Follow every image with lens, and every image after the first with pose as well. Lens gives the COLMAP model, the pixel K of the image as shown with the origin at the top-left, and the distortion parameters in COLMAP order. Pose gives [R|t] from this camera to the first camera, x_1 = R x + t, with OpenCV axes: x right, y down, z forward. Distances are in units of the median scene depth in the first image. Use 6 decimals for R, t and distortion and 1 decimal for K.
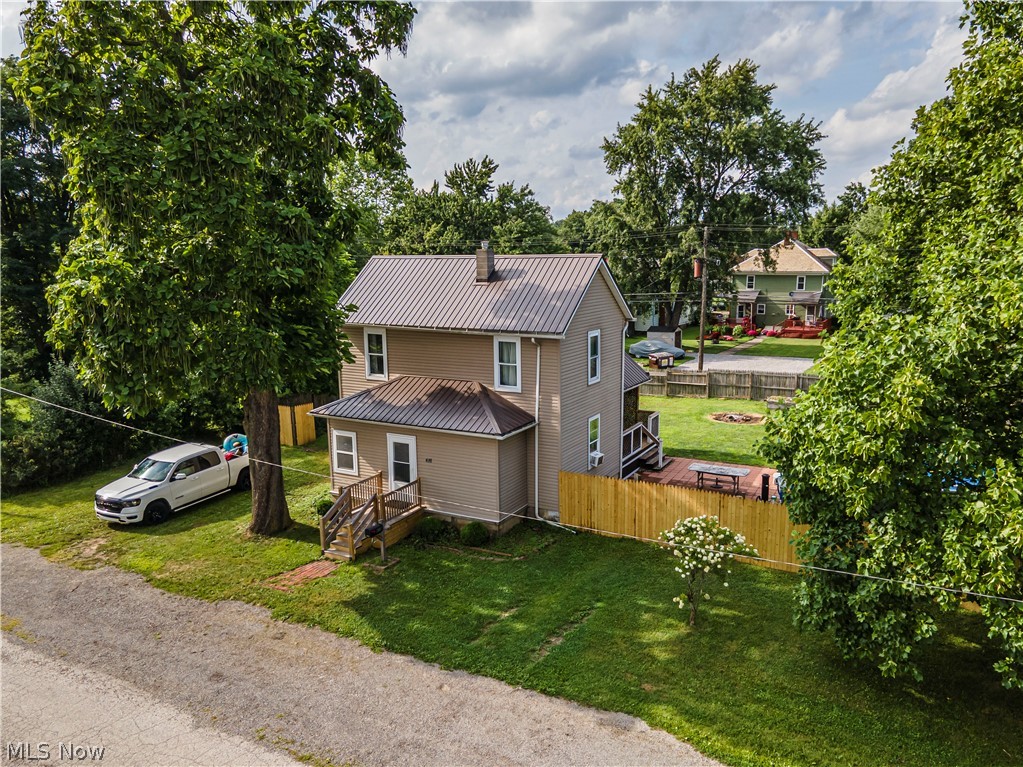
lens RADIAL K [[751.5, 0, 511.5], [0, 751.5, 383.5], [0, 0, 1]] dist [0.043141, 0.002653]
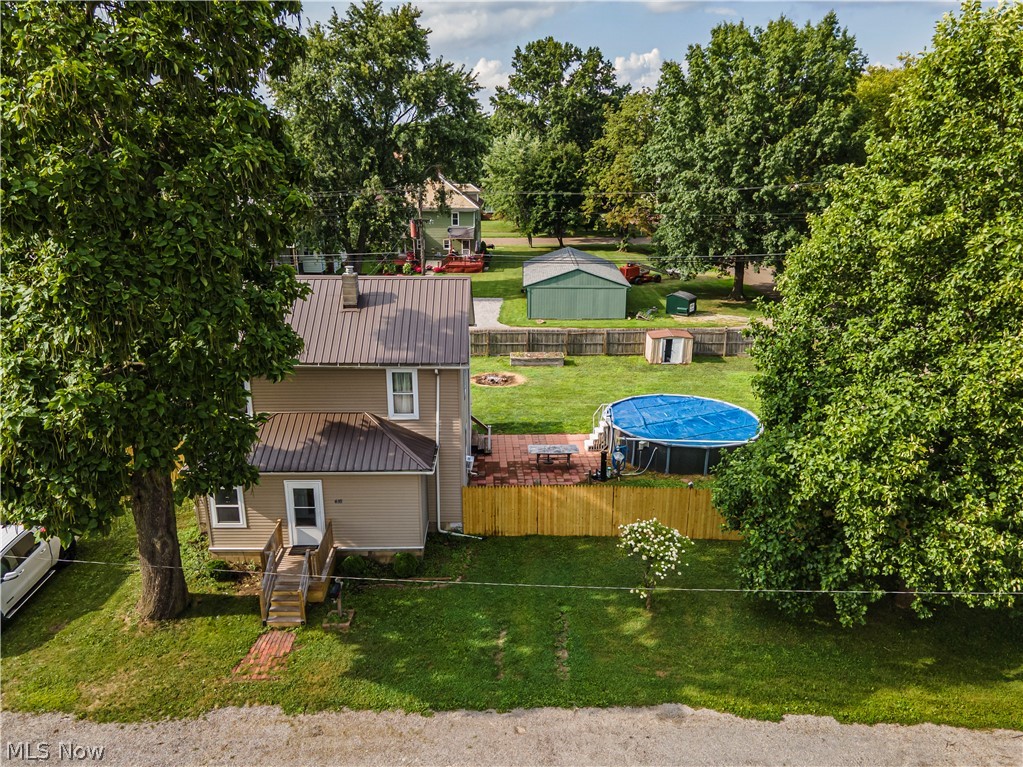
lens RADIAL K [[757.4, 0, 490.2], [0, 757.4, 387.7], [0, 0, 1]] dist [0.044595, 0.002233]
pose [[0.879777, -0.136580, 0.455345, -0.362218], [0.080707, 0.986847, 0.140068, -0.165485], [-0.468486, -0.086479, 0.879228, 0.041825]]
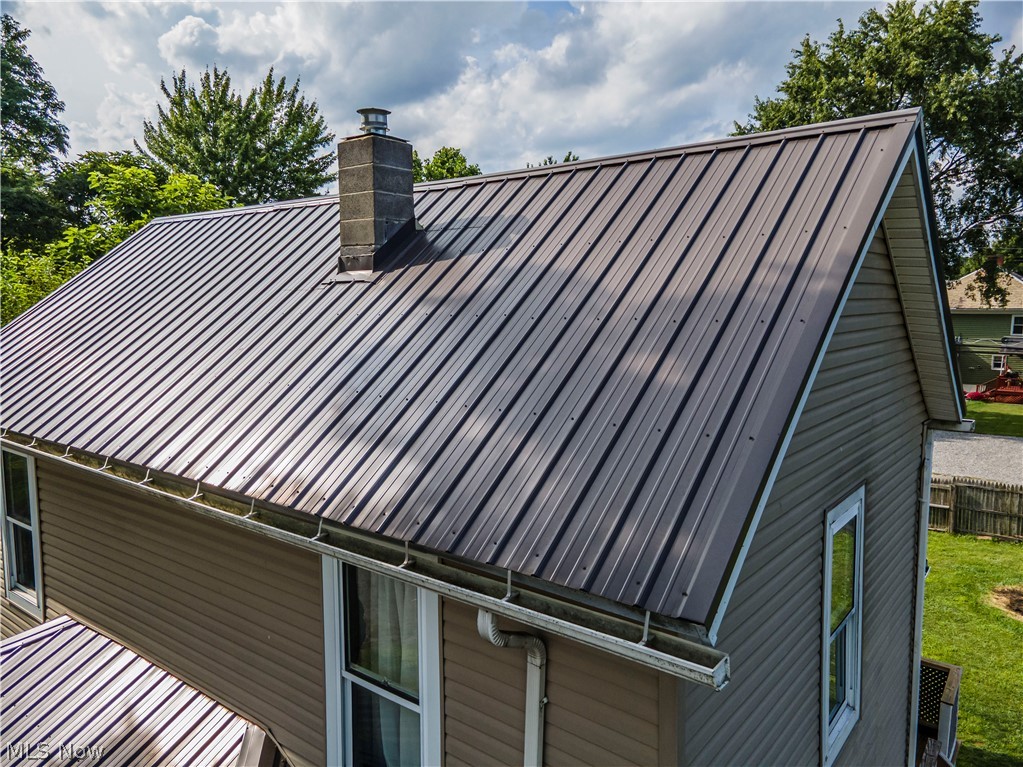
lens RADIAL K [[757.4, 0, 490.2], [0, 757.4, 387.7], [0, 0, 1]] dist [0.044595, 0.002233]
pose [[0.986831, 0.025302, -0.159761, 0.048237], [-0.033245, 0.998330, -0.047245, -0.090708], [0.158298, 0.051934, 0.986025, 0.805784]]
